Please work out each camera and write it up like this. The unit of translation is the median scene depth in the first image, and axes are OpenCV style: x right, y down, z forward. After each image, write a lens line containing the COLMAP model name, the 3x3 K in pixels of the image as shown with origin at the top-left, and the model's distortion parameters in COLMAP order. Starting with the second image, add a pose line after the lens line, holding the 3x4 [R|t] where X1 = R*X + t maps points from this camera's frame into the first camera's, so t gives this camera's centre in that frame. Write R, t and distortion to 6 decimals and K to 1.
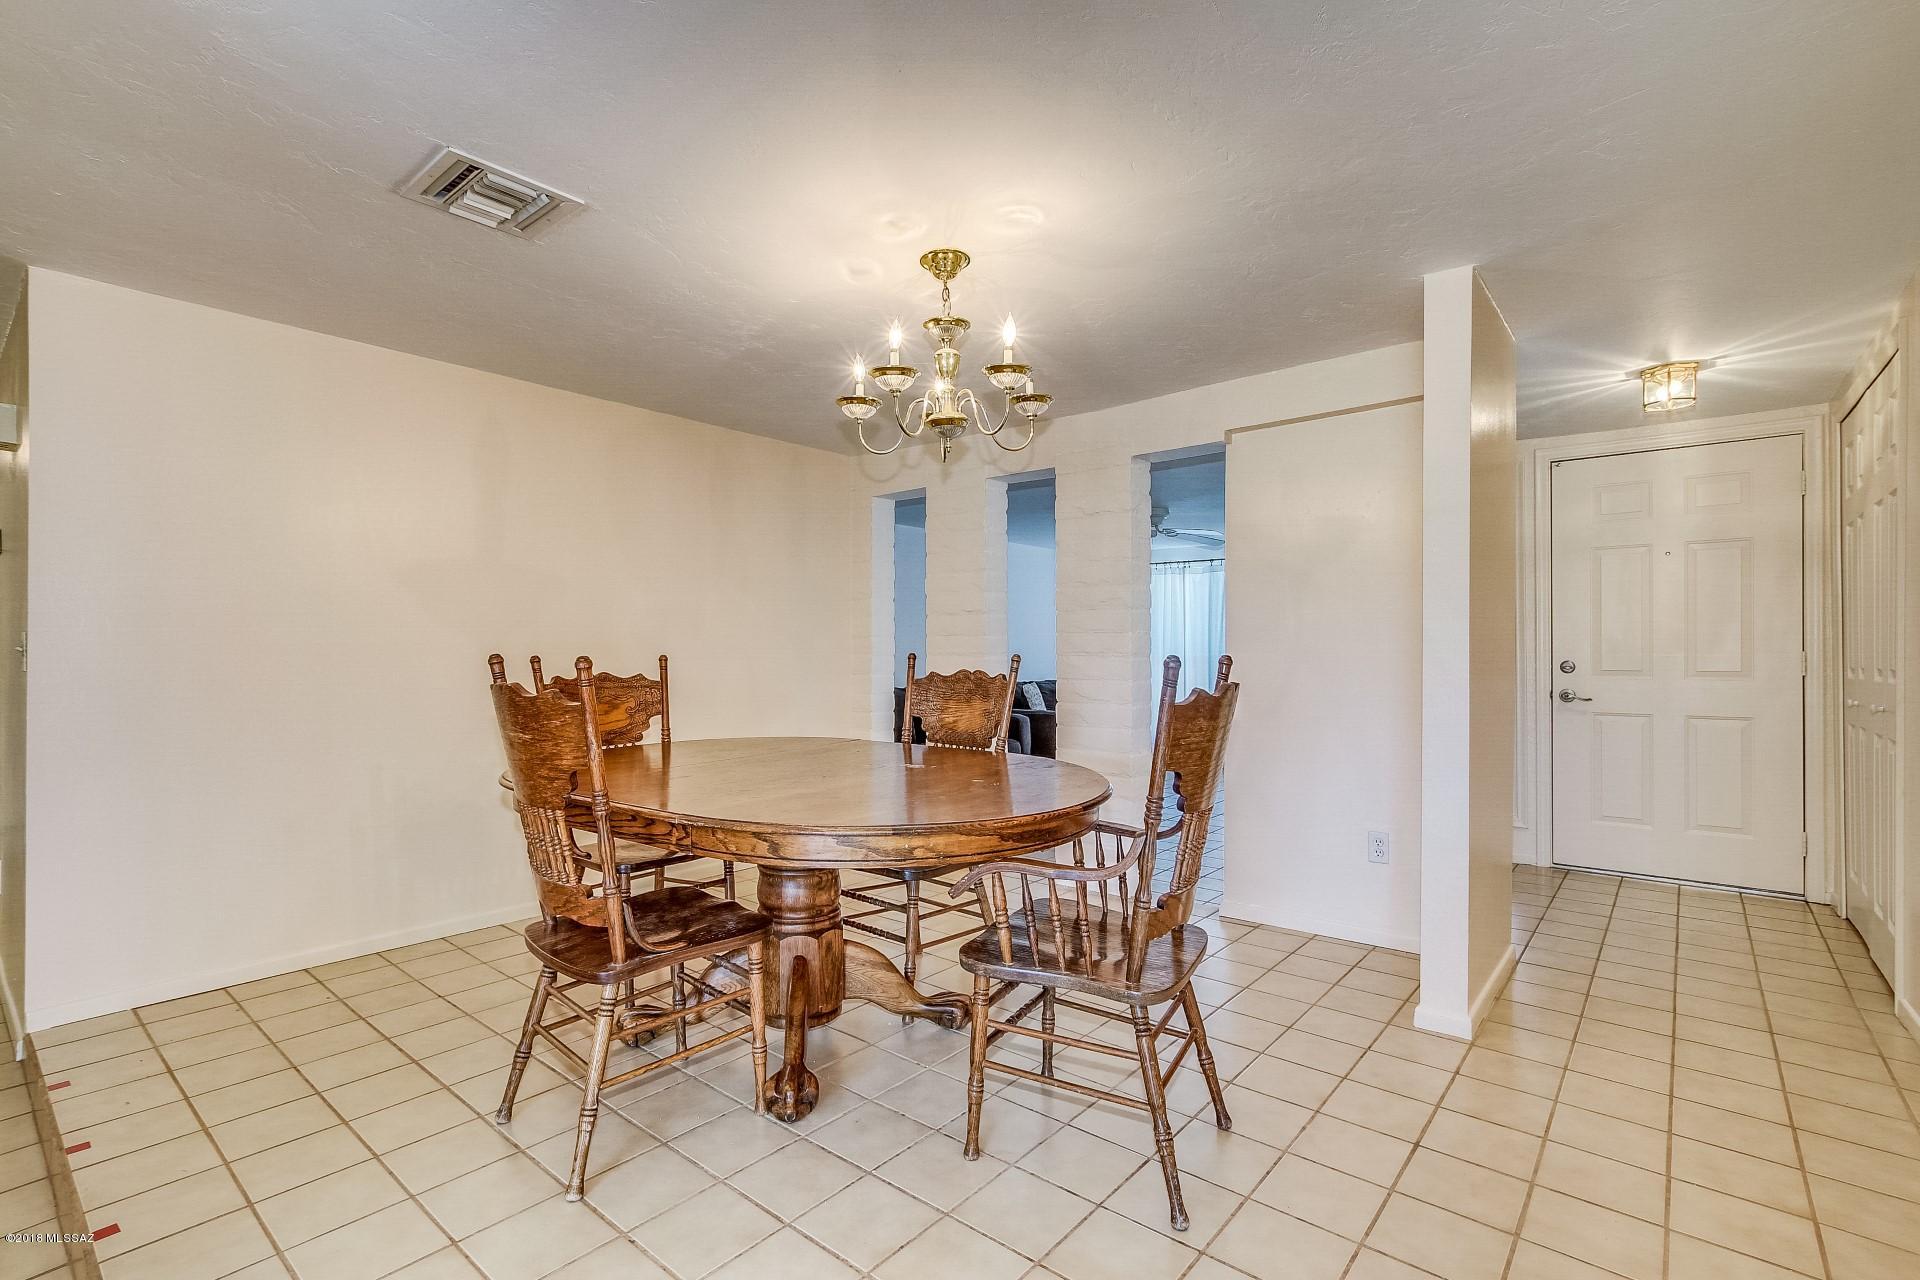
lens RADIAL K [[893.3, 0, 960.0], [0, 893.3, 640.0], [0, 0, 1]] dist [-0.004217, -0.000169]
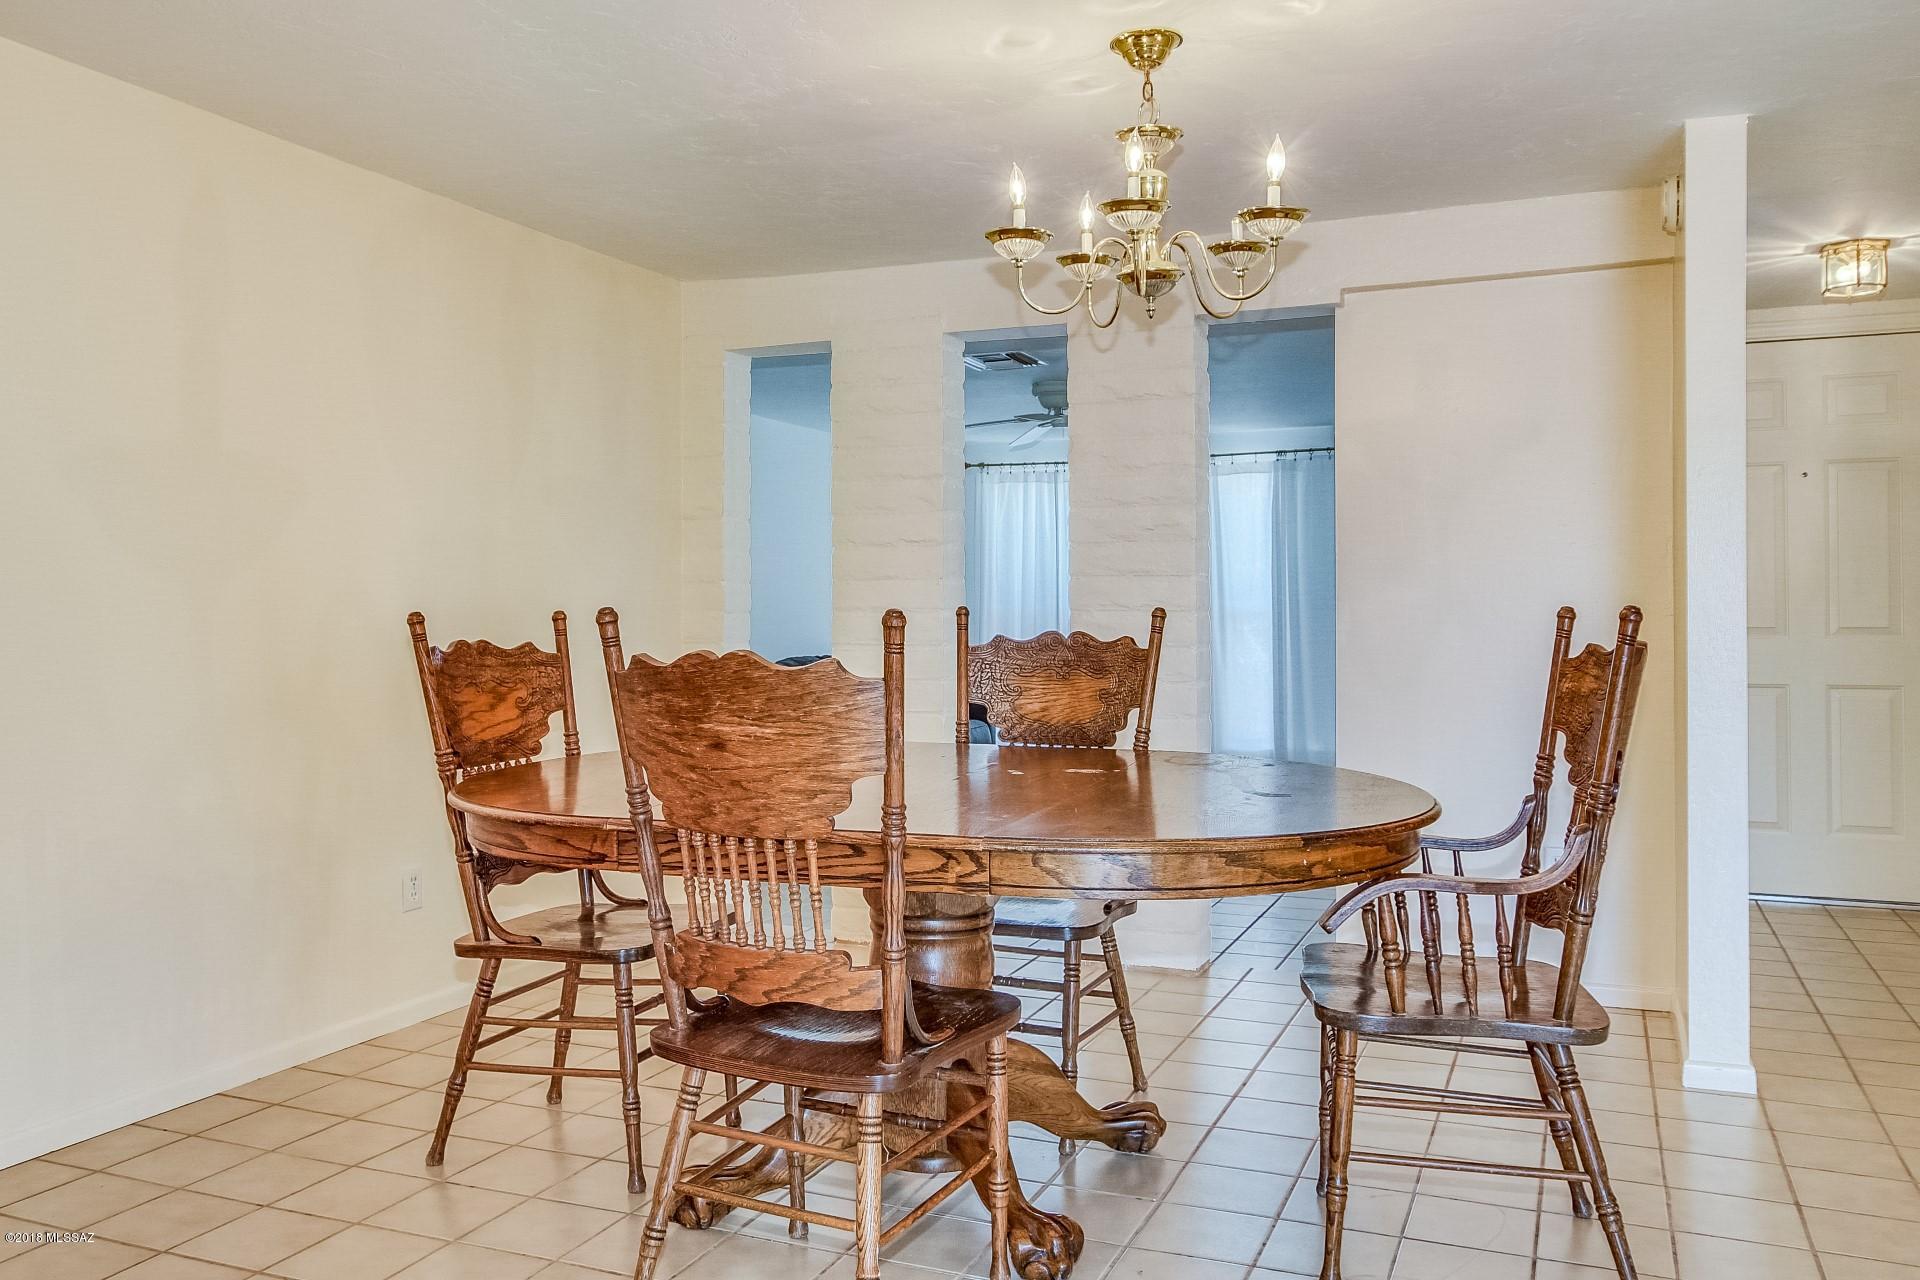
lens RADIAL K [[1576.1, 0, 958.9], [0, 1576.1, 565.5], [0, 0, 1]] dist [-0.007536, 0.007706]
pose [[0.953780, 0.004878, 0.300467, -0.424939], [-0.000996, 0.999914, -0.013072, -0.000222], [-0.300505, 0.012168, 0.953703, -0.100888]]
